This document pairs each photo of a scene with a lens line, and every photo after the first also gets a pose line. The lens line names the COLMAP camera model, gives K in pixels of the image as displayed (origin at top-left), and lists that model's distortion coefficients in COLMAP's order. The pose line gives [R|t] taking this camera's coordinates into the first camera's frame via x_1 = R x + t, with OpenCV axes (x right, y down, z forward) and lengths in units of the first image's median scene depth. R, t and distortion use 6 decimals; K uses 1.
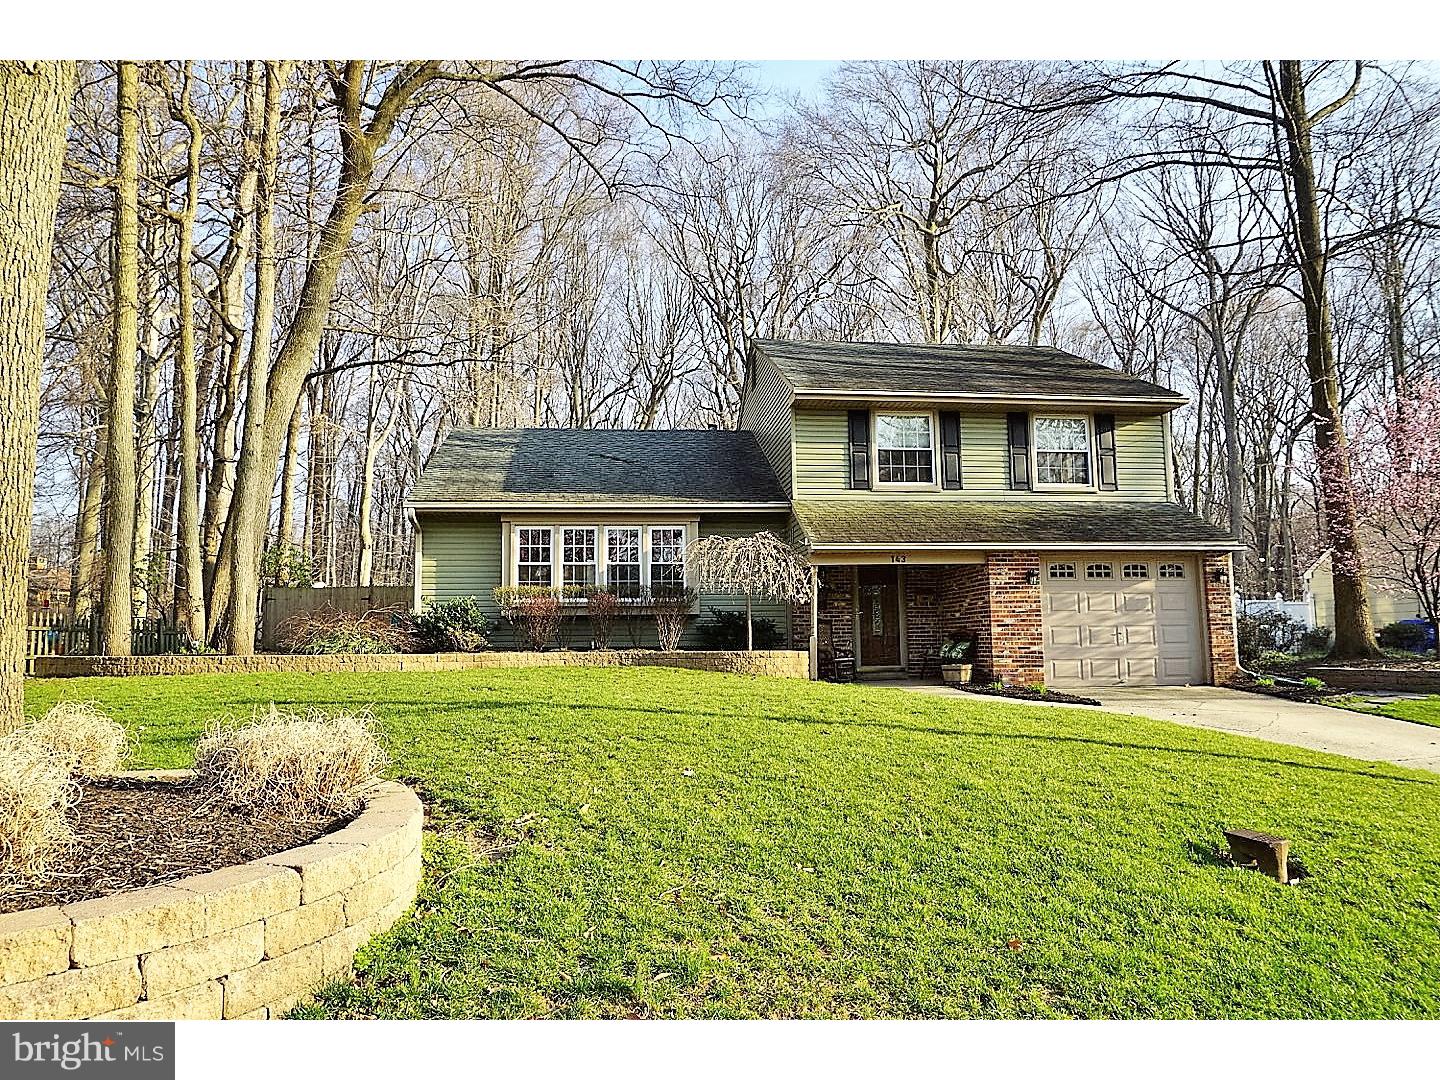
lens RADIAL K [[967.6, 0, 716.5], [0, 967.6, 541.6], [0, 0, 1]] dist [-0.044274, 0.027829]
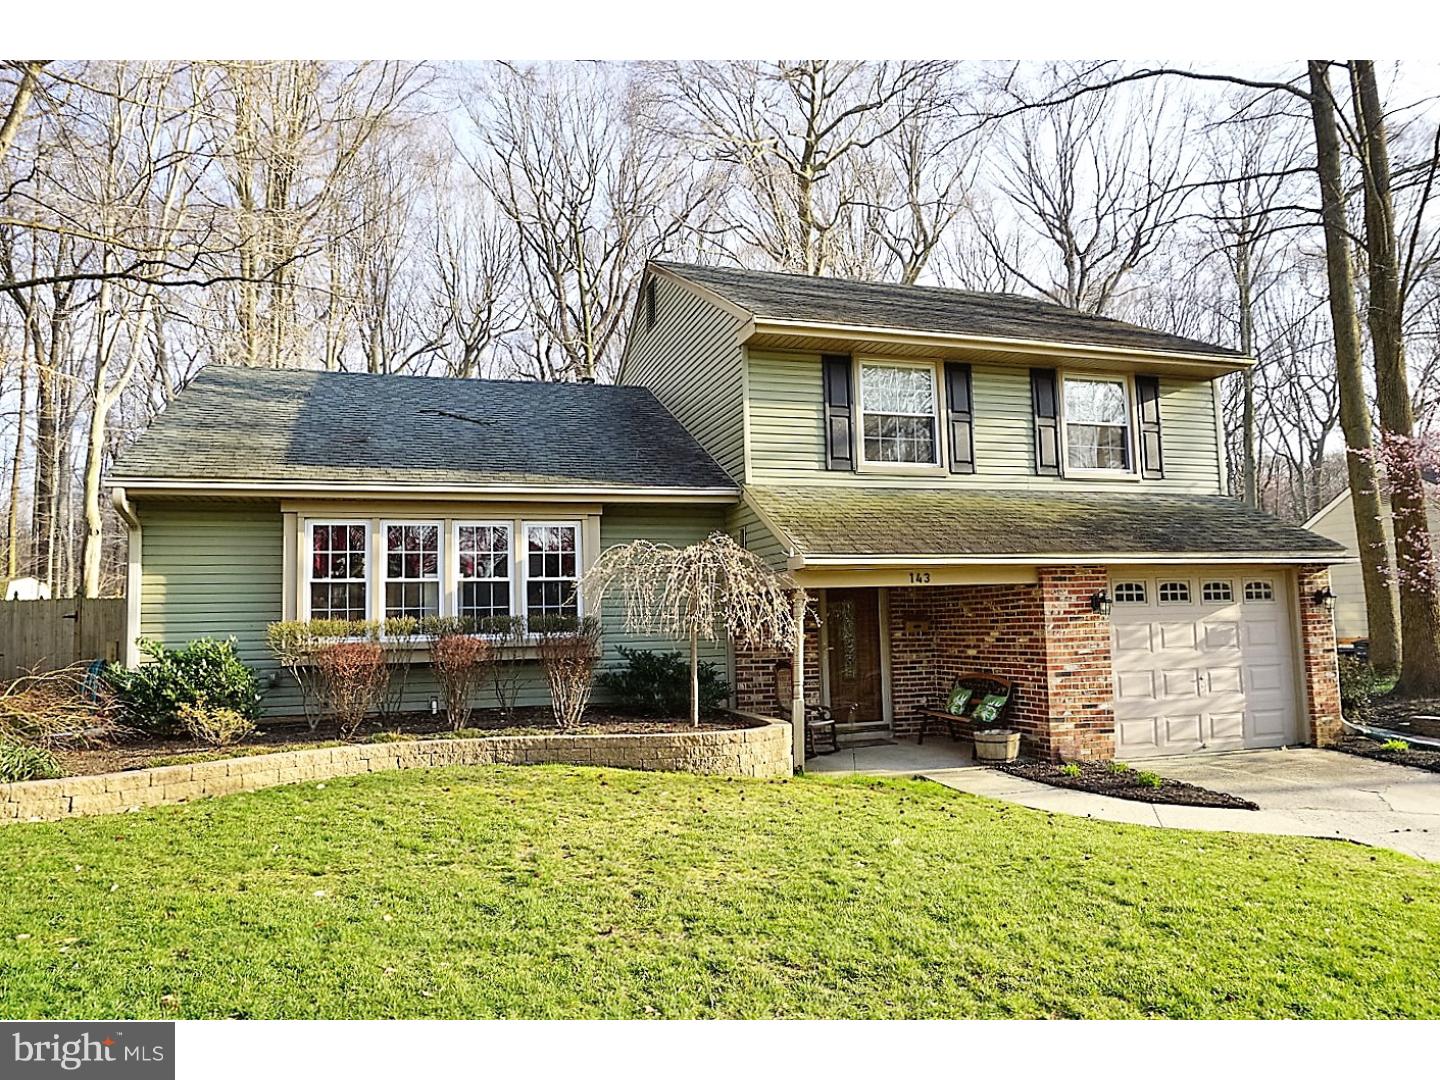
lens RADIAL K [[989.4, 0, 720.1], [0, 989.4, 536.0], [0, 0, 1]] dist [-0.040448, 0.002067]
pose [[0.979980, 0.006211, 0.198998, -0.073657], [-0.009239, 0.999855, 0.014294, -0.017261], [-0.198881, -0.015846, 0.979896, 0.332900]]
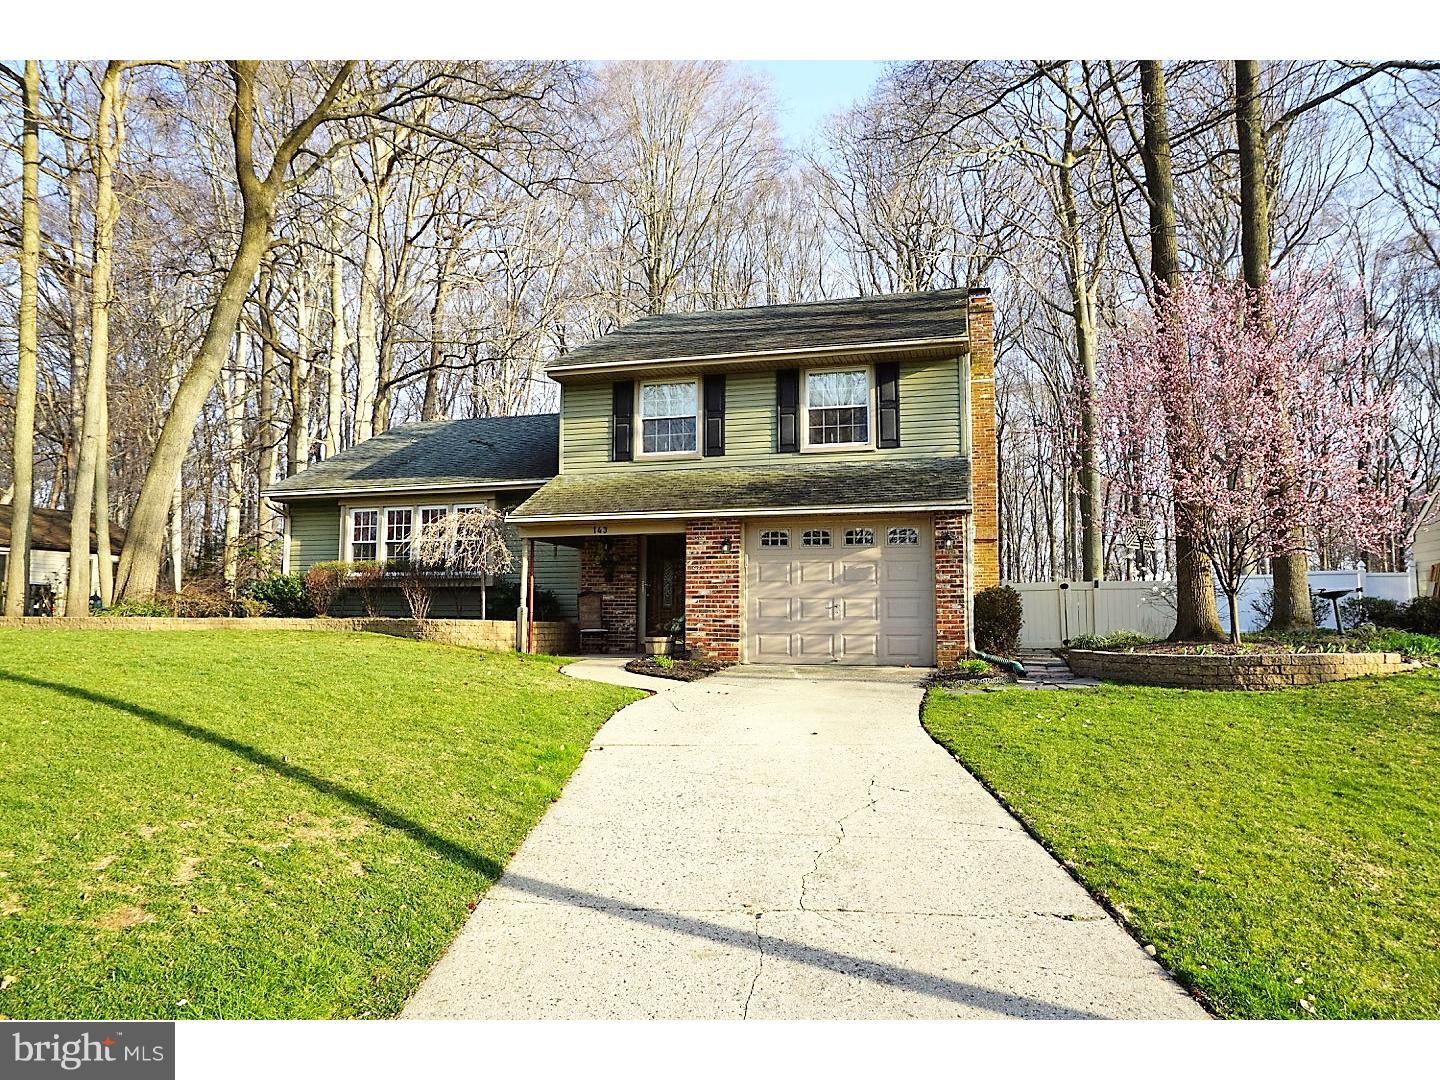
lens RADIAL K [[967.6, 0, 716.5], [0, 967.6, 541.6], [0, 0, 1]] dist [-0.044274, 0.027829]
pose [[0.927121, -0.019515, -0.374254, 0.614333], [0.027019, 0.999525, 0.014814, 0.016922], [0.373787, -0.023846, 0.927208, 0.109183]]
